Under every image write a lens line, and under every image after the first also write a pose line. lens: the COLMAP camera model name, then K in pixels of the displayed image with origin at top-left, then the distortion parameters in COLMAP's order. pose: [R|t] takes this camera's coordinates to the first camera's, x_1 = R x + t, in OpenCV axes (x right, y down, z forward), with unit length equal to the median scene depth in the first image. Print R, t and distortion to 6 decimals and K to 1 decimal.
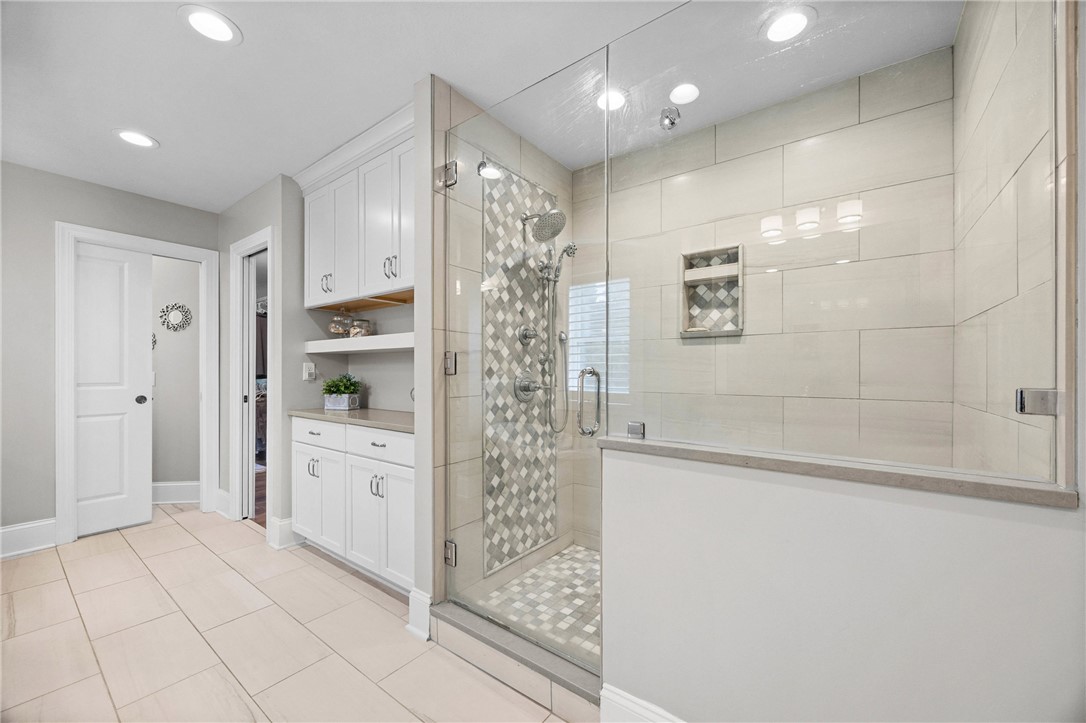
lens RADIAL K [[420.1, 0, 543.5], [0, 420.1, 368.5], [0, 0, 1]] dist [-0.002733, -0.000172]
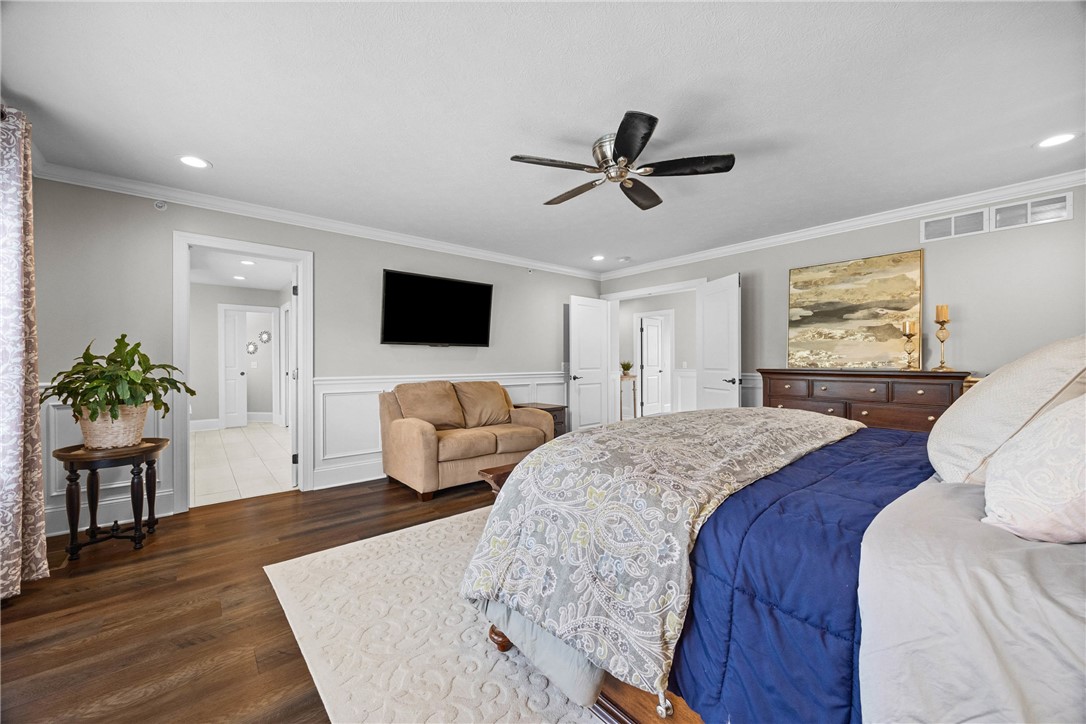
lens RADIAL K [[420.1, 0, 550.4], [0, 420.1, 360.0], [0, 0, 1]] dist [-0.002733, -0.000172]
pose [[0.976943, -0.000729, -0.213499, 1.243380], [0.002676, 0.999957, 0.008830, -0.020244], [0.213484, -0.009197, 0.976903, -0.977743]]
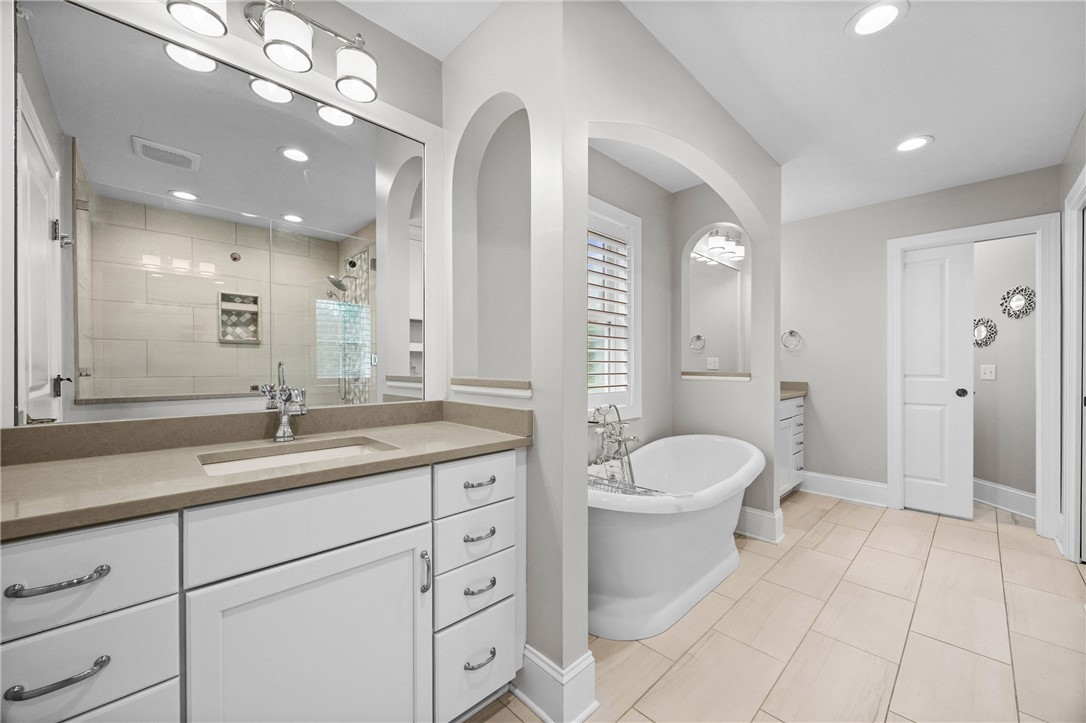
lens RADIAL K [[420.1, 0, 551.6], [0, 420.1, 366.3], [0, 0, 1]] dist [-0.002733, -0.000172]
pose [[-0.147835, 0.002434, -0.989009, 0.163140], [0.008144, 0.999966, 0.001244, 0.003086], [0.988978, -0.007871, -0.147850, 0.191474]]
